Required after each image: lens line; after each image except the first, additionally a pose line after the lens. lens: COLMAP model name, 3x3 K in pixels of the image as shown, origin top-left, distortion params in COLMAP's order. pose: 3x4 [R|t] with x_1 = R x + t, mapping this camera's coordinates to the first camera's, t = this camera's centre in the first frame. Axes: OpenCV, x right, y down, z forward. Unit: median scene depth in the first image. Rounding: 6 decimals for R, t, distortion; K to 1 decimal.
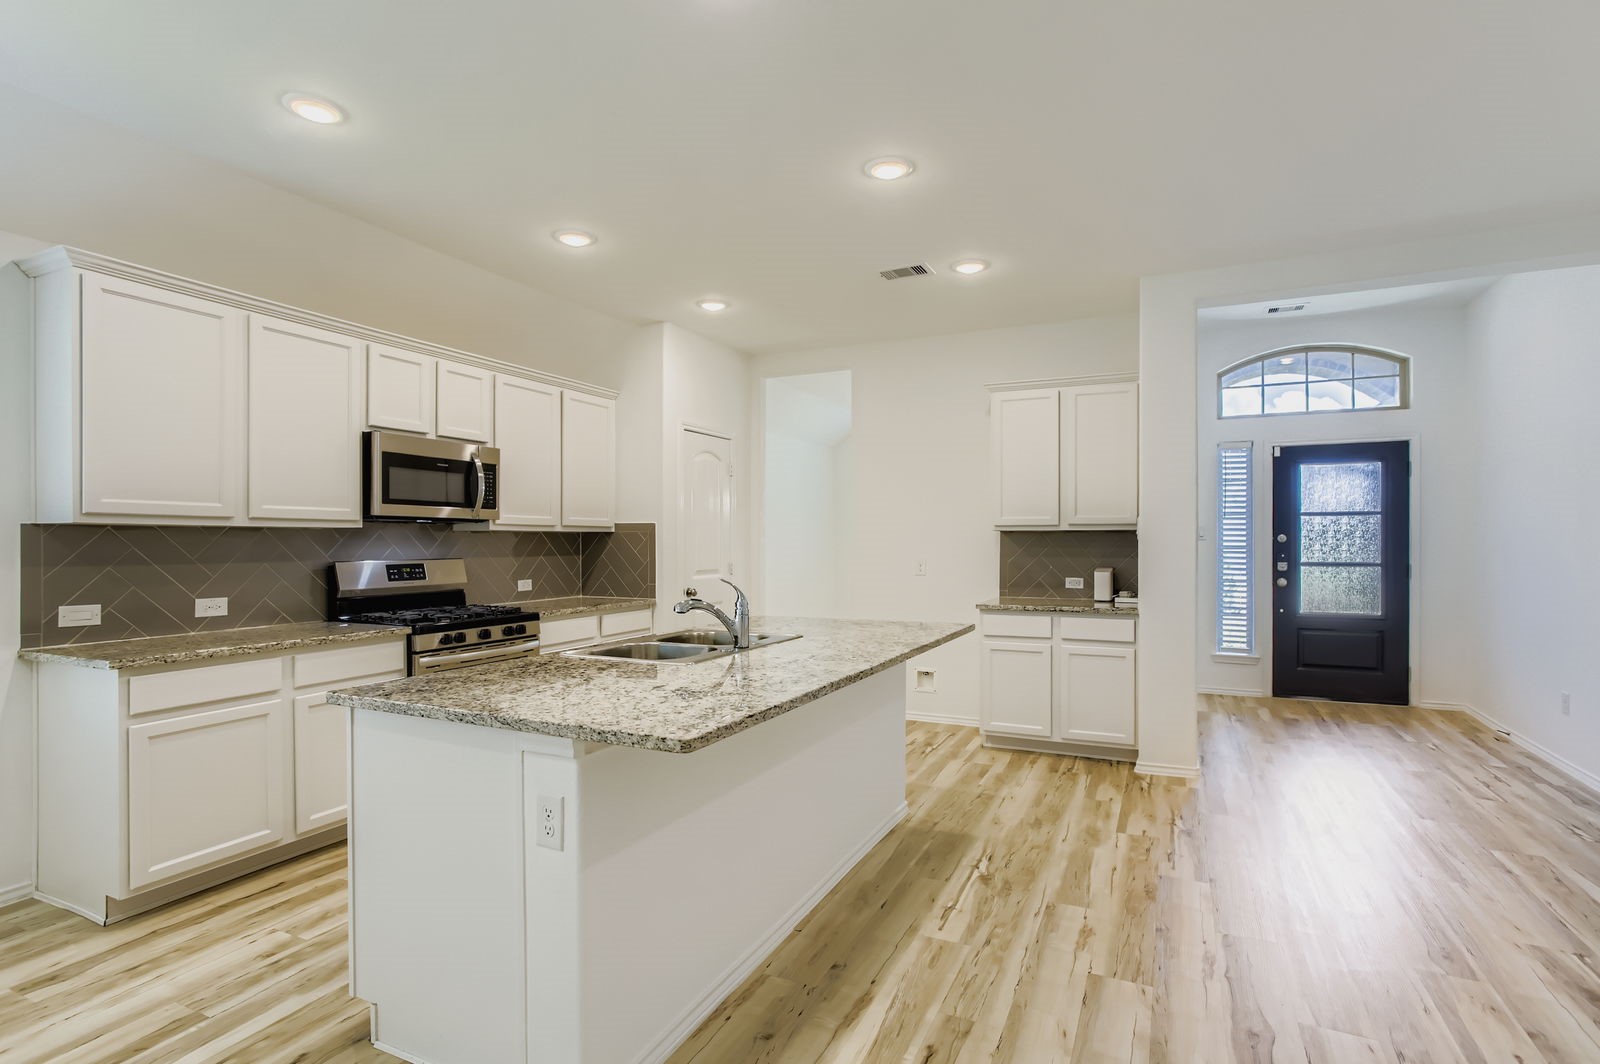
lens RADIAL K [[774.7, 0, 797.4], [0, 774.7, 546.4], [0, 0, 1]] dist [0.004205, 0.003214]
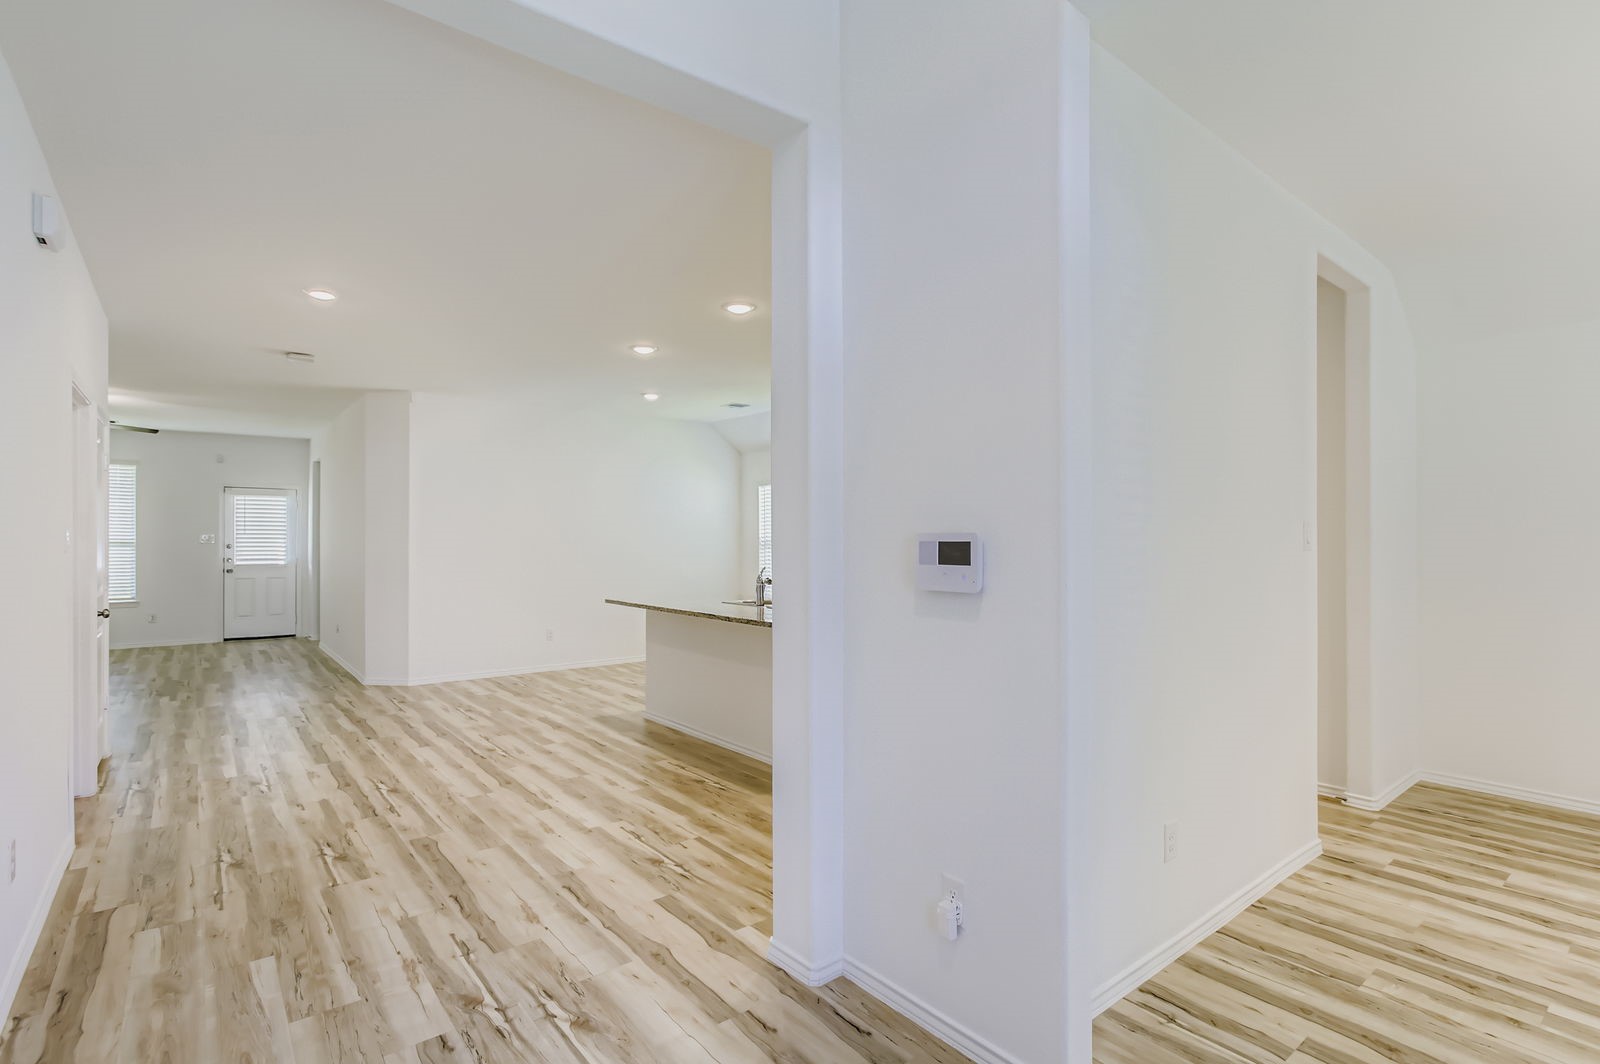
lens RADIAL K [[774.7, 0, 793.8], [0, 774.7, 536.2], [0, 0, 1]] dist [0.004205, 0.003214]
pose [[-0.447399, -0.006894, -0.894308, 1.325779], [0.001665, 0.999962, -0.008541, -0.013891], [0.894333, -0.005310, -0.447370, 1.643693]]
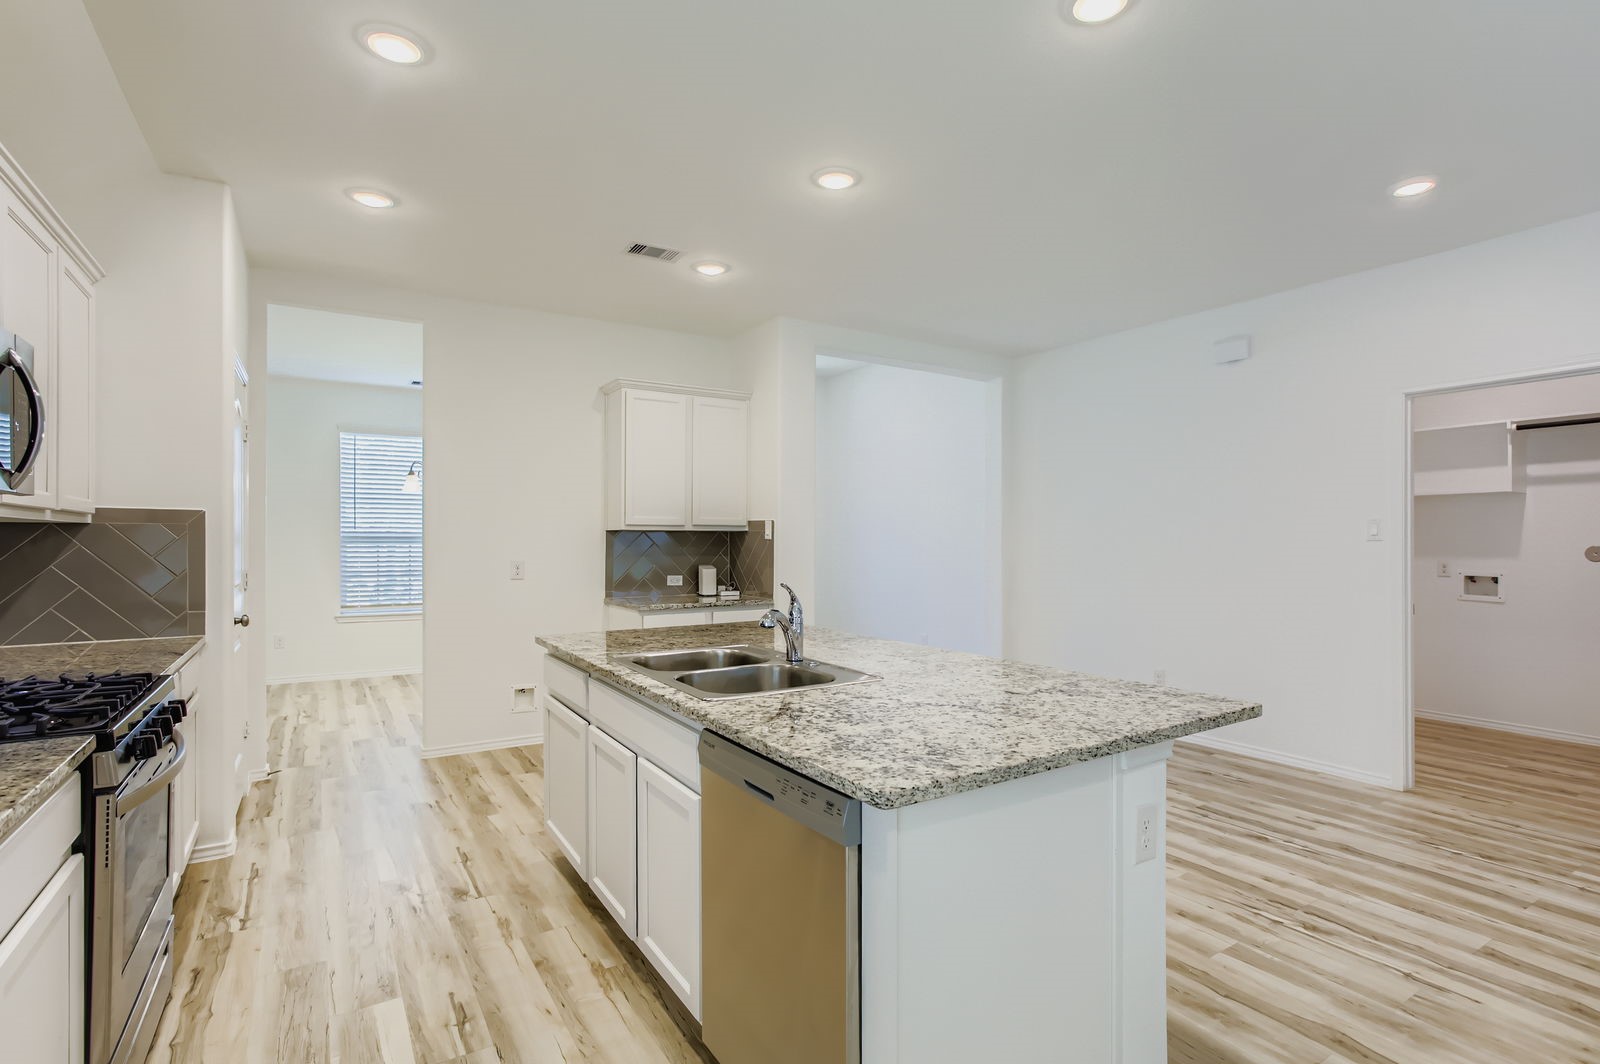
lens RADIAL K [[774.7, 0, 798.8], [0, 774.7, 537.1], [0, 0, 1]] dist [0.004205, 0.003214]
pose [[0.543406, 0.004224, 0.839459, -0.705370], [0.002279, 0.999976, -0.006507, -0.007022], [-0.839467, 0.005449, 0.543384, 0.452965]]
